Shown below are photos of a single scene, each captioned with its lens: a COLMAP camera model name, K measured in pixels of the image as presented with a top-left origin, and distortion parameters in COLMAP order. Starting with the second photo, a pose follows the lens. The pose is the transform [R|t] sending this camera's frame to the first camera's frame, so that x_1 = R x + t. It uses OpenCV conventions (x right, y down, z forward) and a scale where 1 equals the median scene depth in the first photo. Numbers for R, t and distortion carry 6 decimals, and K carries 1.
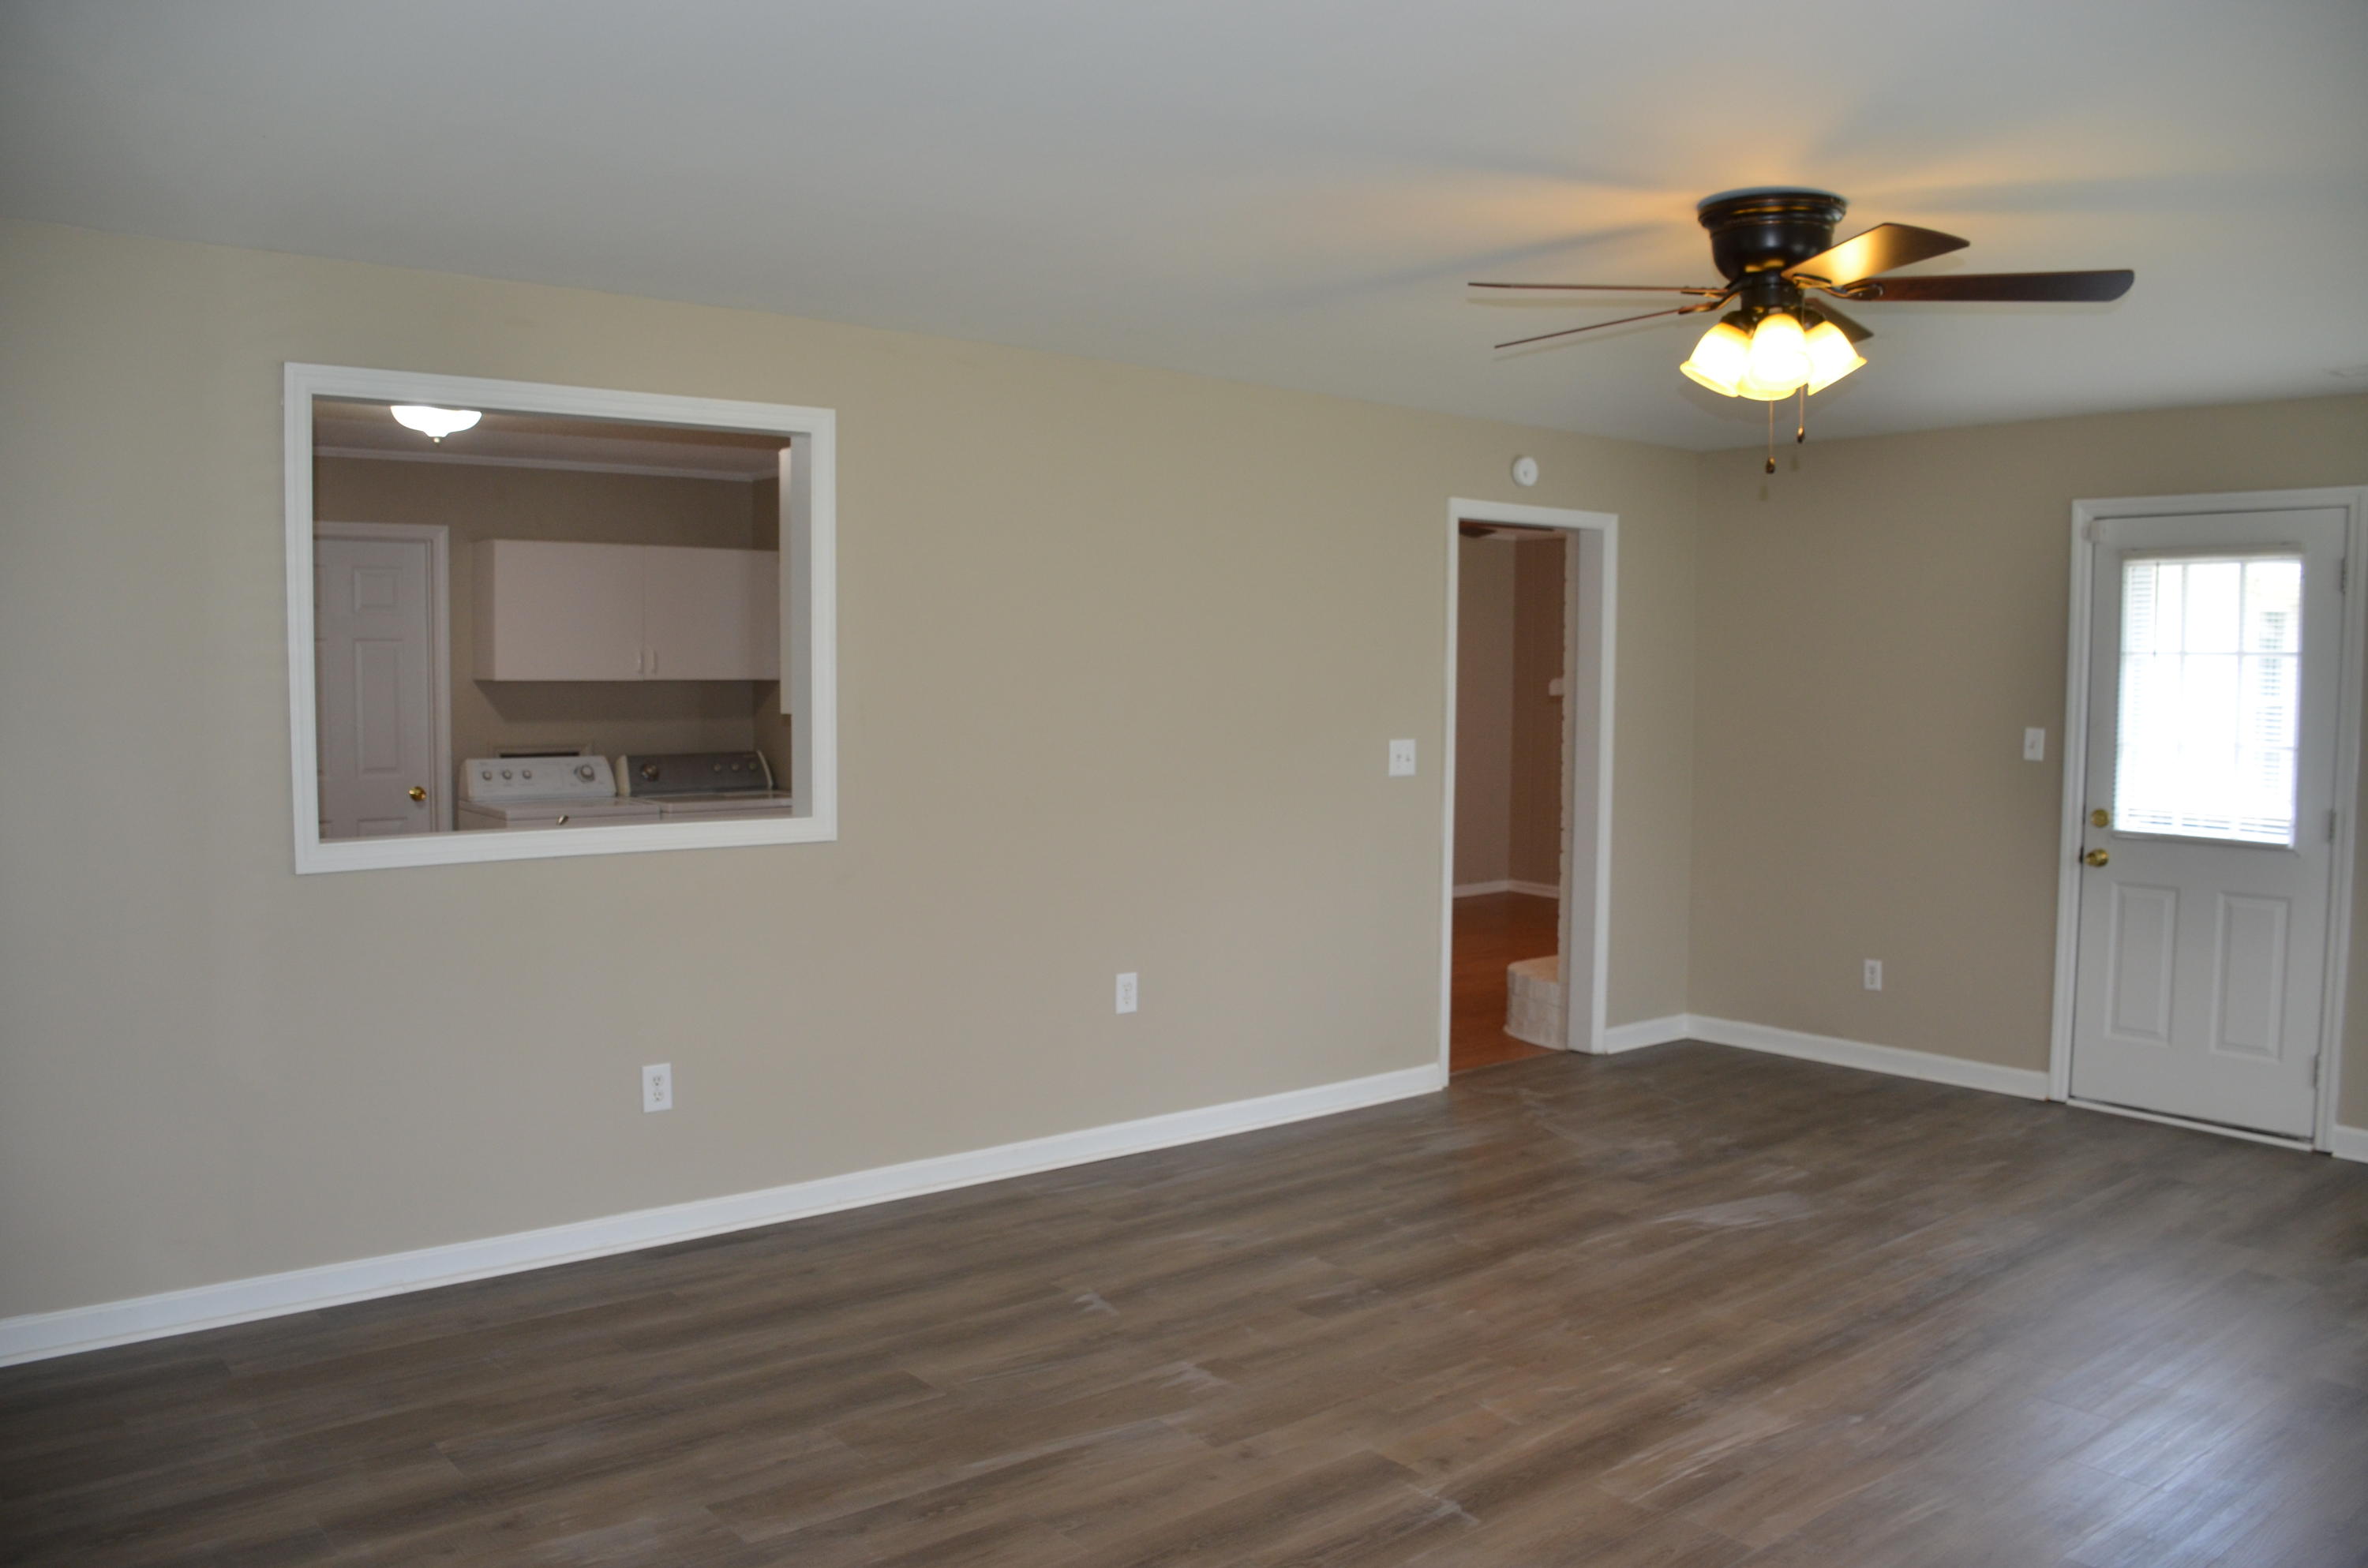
lens RADIAL K [[1827.0, 0, 1184.0], [0, 1827.0, 784.0], [0, 0, 1]] dist [-0.145448, 0.093344]
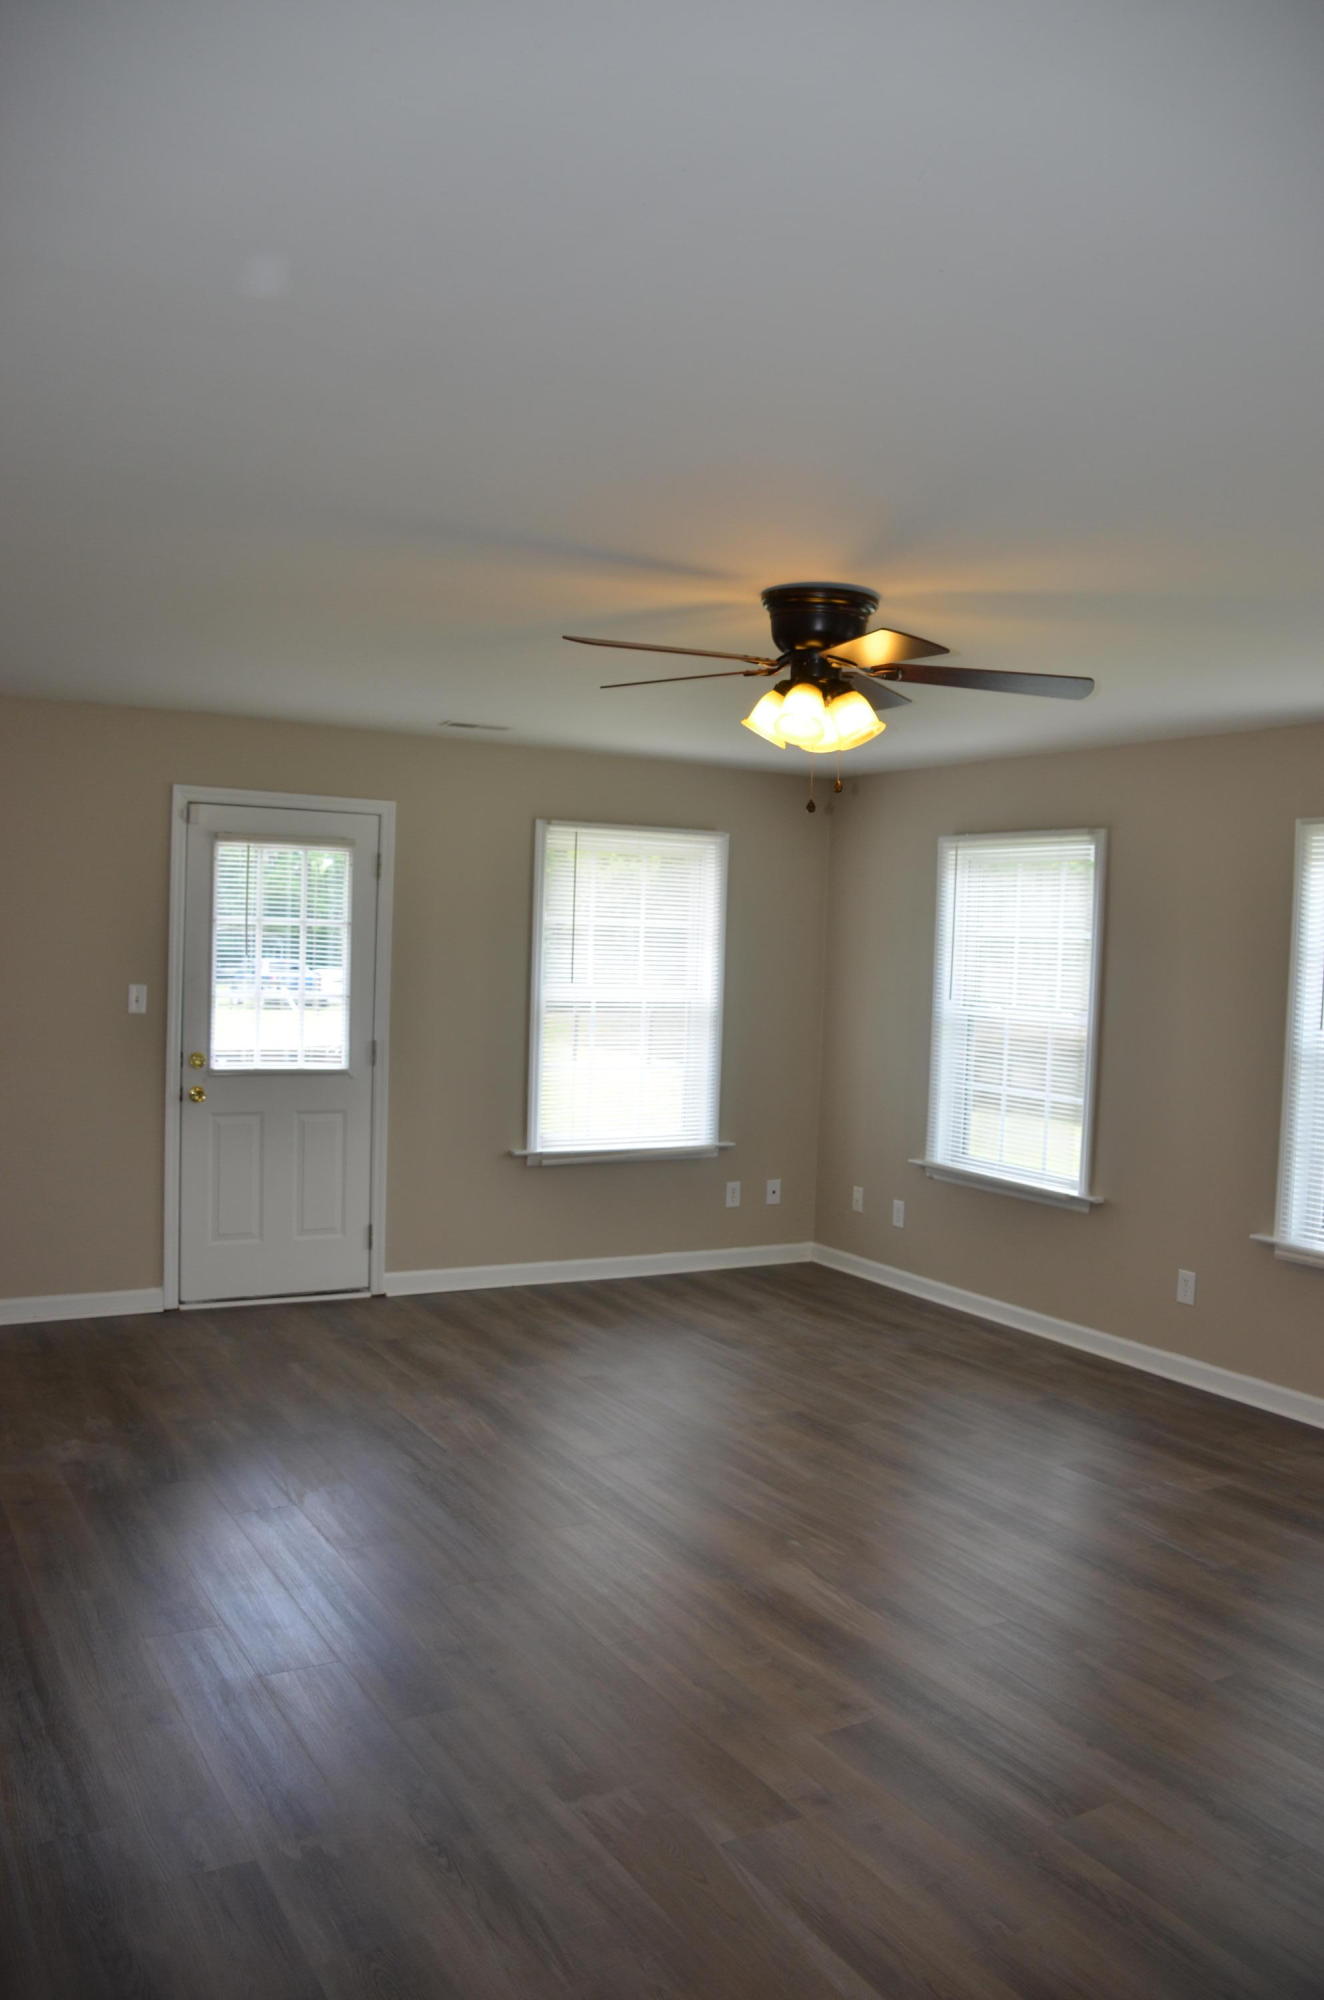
lens RADIAL K [[1543.9, 0, 668.8], [0, 1543.9, 1010.5], [0, 0, 1]] dist [-0.155631, 0.103582]
pose [[0.165269, -0.051054, 0.984926, -0.467277], [0.029449, 0.998469, 0.046815, -0.057604], [-0.985809, 0.021268, 0.166520, 0.586401]]
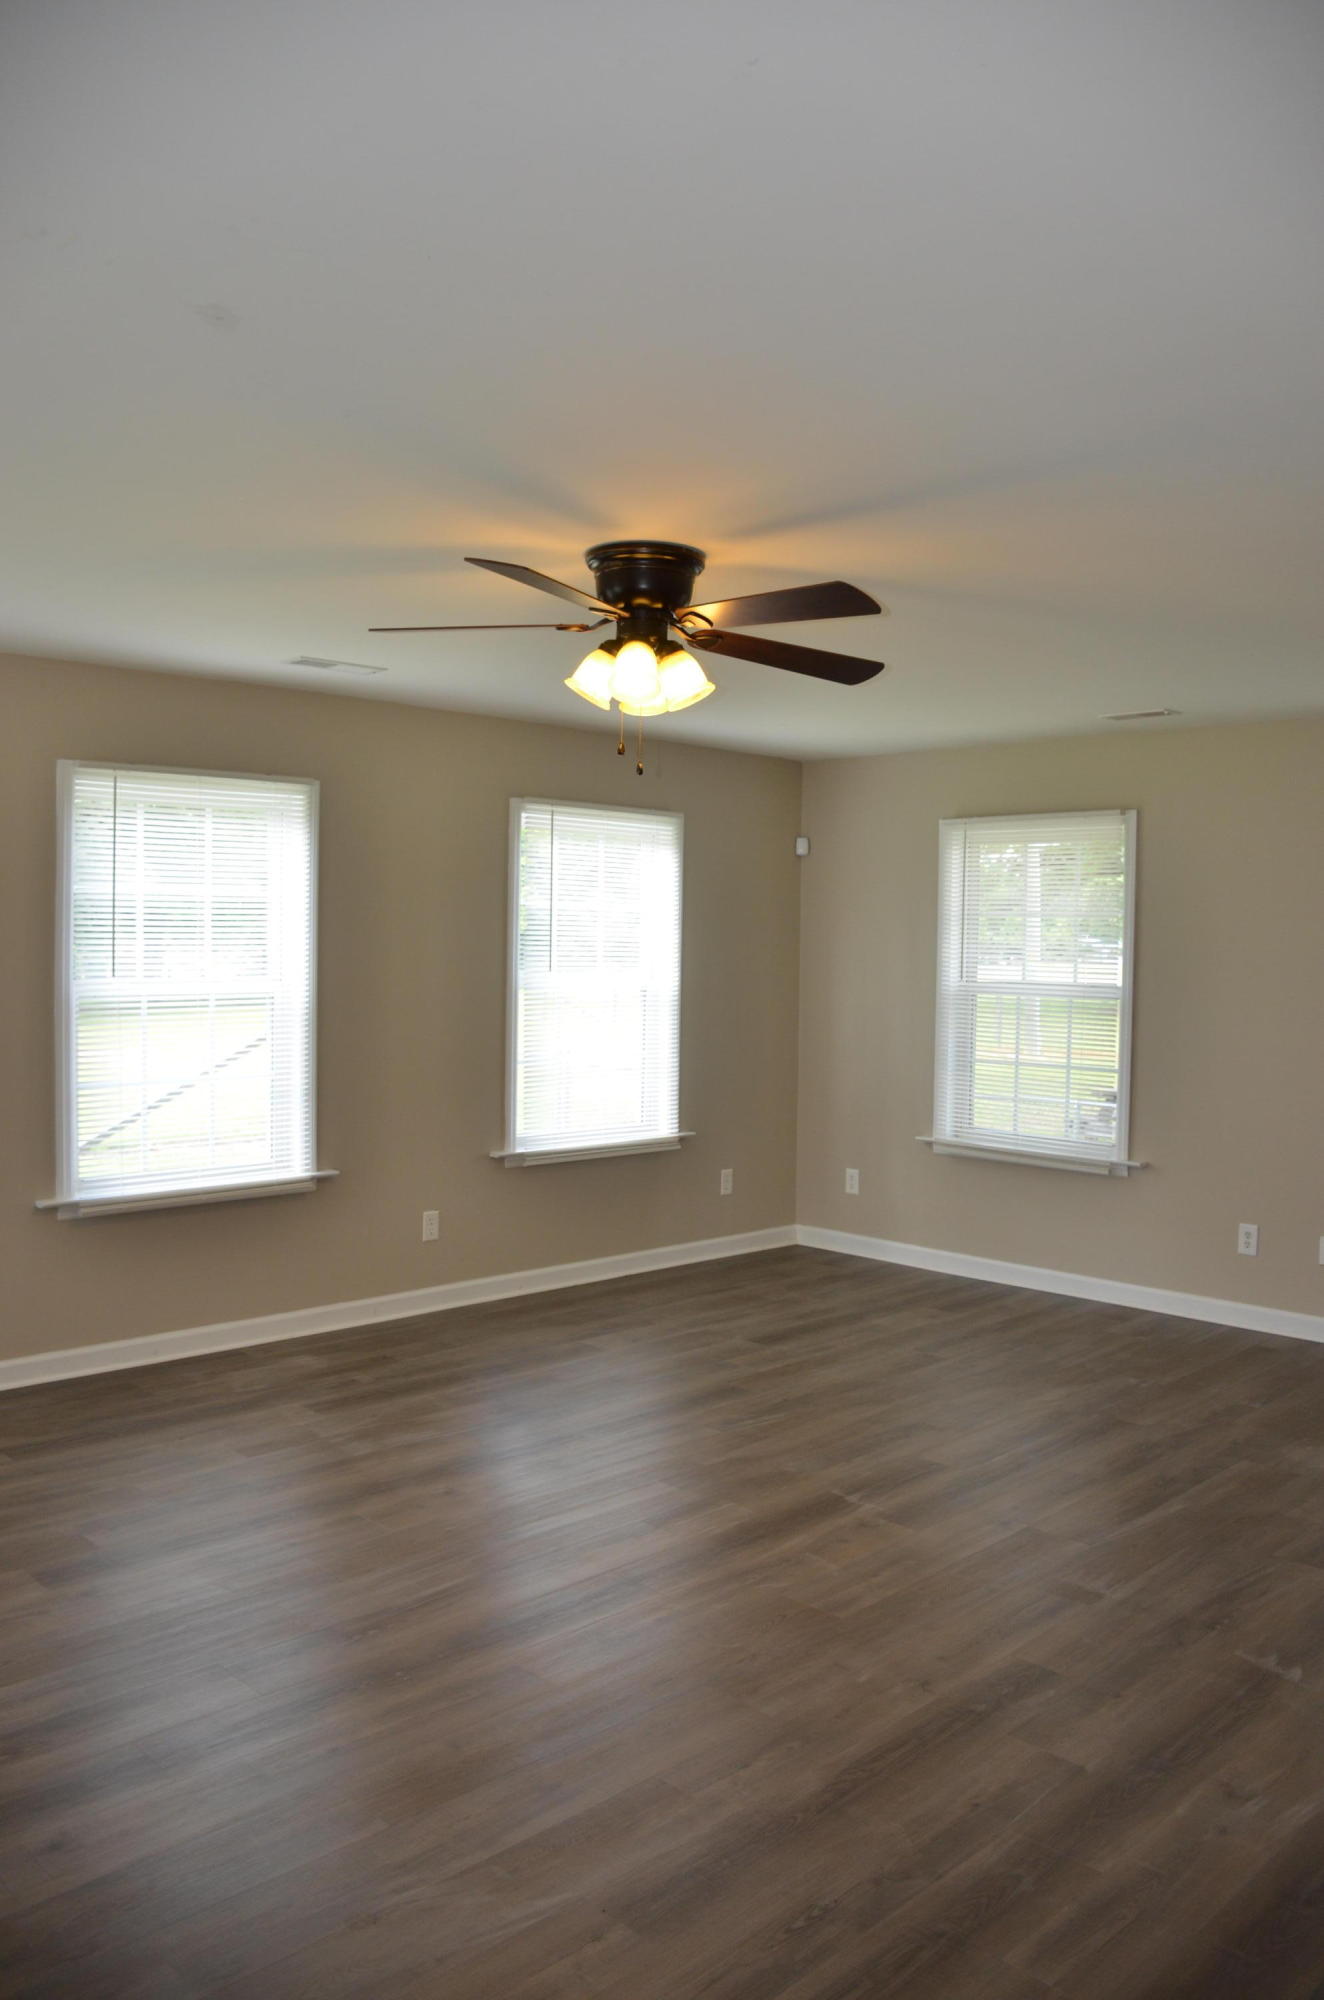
lens RADIAL K [[1557.5, 0, 662.0], [0, 1557.5, 1000.0], [0, 0, 1]] dist [-0.147116, 0.107213]
pose [[-0.995531, -0.024184, -0.091286, 0.256752], [-0.033195, 0.994580, 0.098528, -0.080640], [0.088408, 0.101118, -0.990938, 1.305607]]
